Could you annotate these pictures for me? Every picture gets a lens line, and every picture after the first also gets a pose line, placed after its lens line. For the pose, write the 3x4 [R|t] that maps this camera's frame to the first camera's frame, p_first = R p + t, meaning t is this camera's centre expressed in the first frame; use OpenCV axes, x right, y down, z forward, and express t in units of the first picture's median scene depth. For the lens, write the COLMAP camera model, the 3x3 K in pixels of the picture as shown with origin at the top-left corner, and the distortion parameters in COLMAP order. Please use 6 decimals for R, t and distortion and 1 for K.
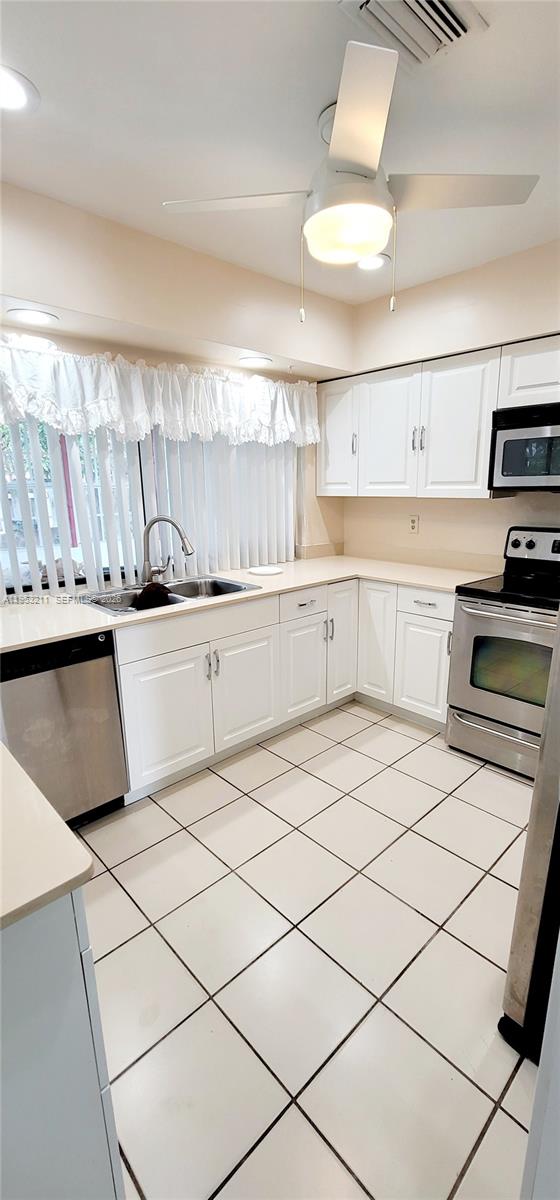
lens RADIAL K [[494.7, 0, 277.4], [0, 494.7, 605.5], [0, 0, 1]] dist [-0.005562, 0.000313]
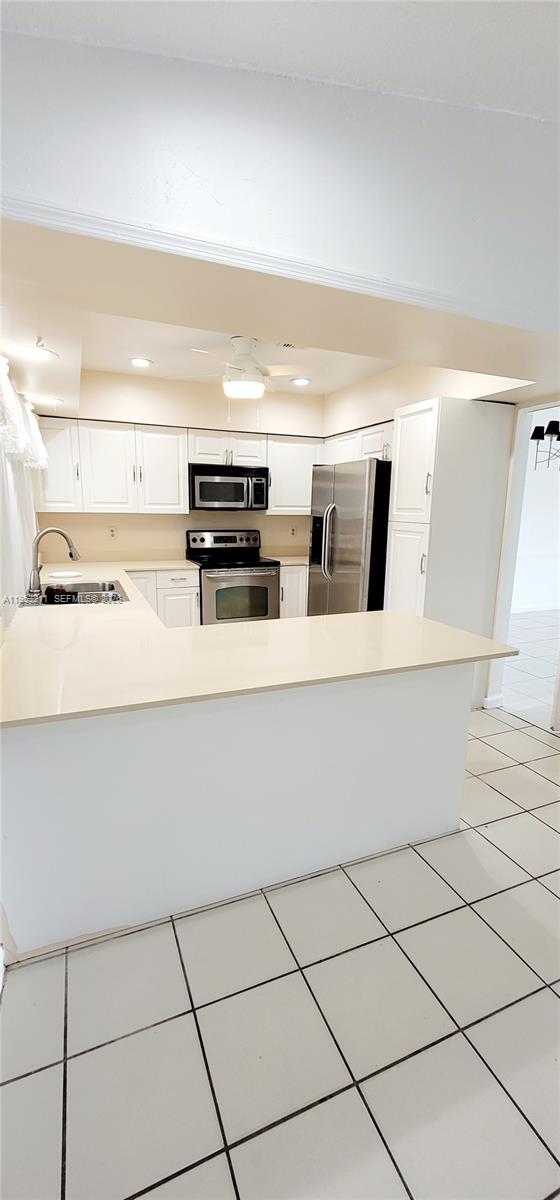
lens RADIAL K [[494.7, 0, 280.4], [0, 494.7, 607.7], [0, 0, 1]] dist [-0.005562, 0.000313]
pose [[0.357030, -0.168562, 0.918758, -1.039160], [0.200652, 0.974462, 0.100809, -0.009121], [-0.912287, 0.148359, 0.381735, 0.103072]]
